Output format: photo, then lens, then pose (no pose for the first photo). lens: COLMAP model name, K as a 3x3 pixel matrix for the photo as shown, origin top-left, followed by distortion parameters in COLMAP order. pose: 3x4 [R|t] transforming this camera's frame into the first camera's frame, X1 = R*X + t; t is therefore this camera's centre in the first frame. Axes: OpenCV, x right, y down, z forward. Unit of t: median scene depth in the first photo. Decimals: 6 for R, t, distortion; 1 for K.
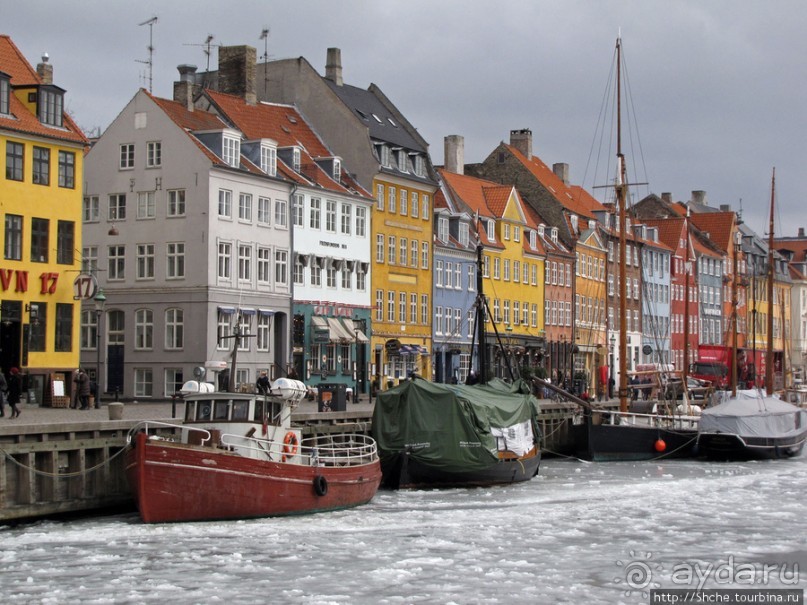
lens RADIAL K [[1785.8, 0, 373.5], [0, 1785.8, 302.0], [0, 0, 1]] dist [0.125230, 0.533310]
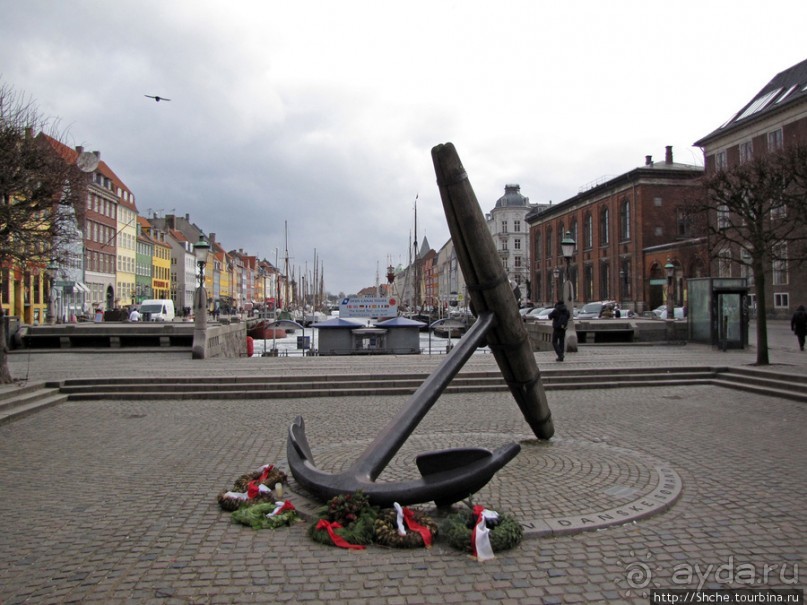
lens RADIAL K [[674.1, 0, 414.4], [0, 674.1, 290.9], [0, 0, 1]] dist [-0.187983, 0.162588]
pose [[0.852737, -0.005573, 0.522311, -0.331587], [-0.004450, 0.999829, 0.017932, -0.018089], [-0.522322, -0.017615, 0.852566, -0.335713]]
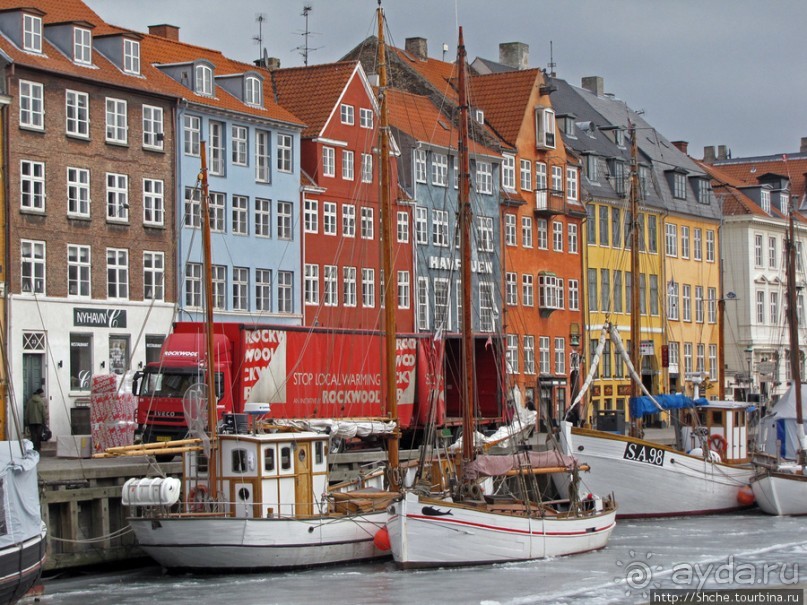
lens RADIAL K [[2086.3, 0, 374.4], [0, 2086.3, 259.7], [0, 0, 1]] dist [0.368924, -0.530934]
pose [[0.996844, -0.023274, -0.075892, 0.347190], [0.021309, 0.999419, -0.026603, 0.031545], [0.076467, 0.024902, 0.996761, 0.719919]]
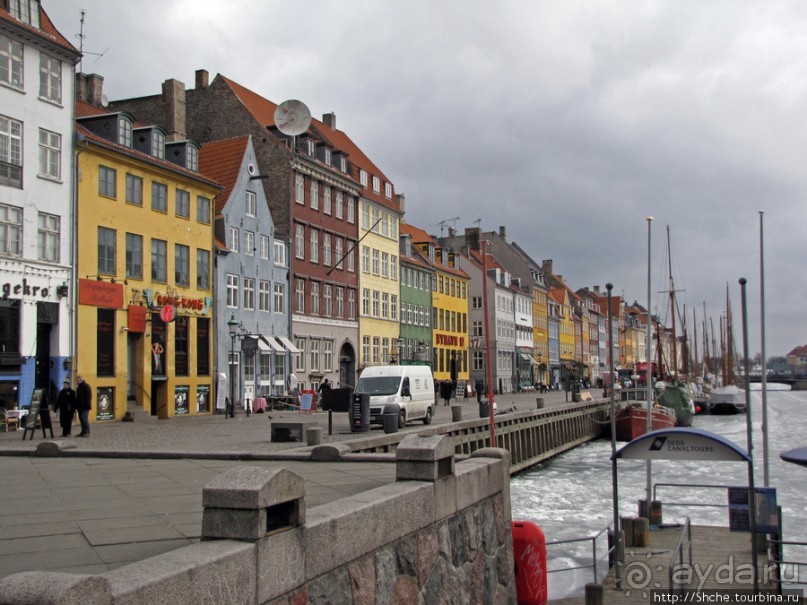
lens RADIAL K [[975.9, 0, 403.5], [0, 975.9, 302.5], [0, 0, 1]] dist [-0.006892, 0.001804]
pose [[0.995504, -0.014679, 0.093579, -0.261632], [0.018267, 0.999126, -0.037600, -0.010553], [-0.092945, 0.039140, 0.994902, -0.144301]]
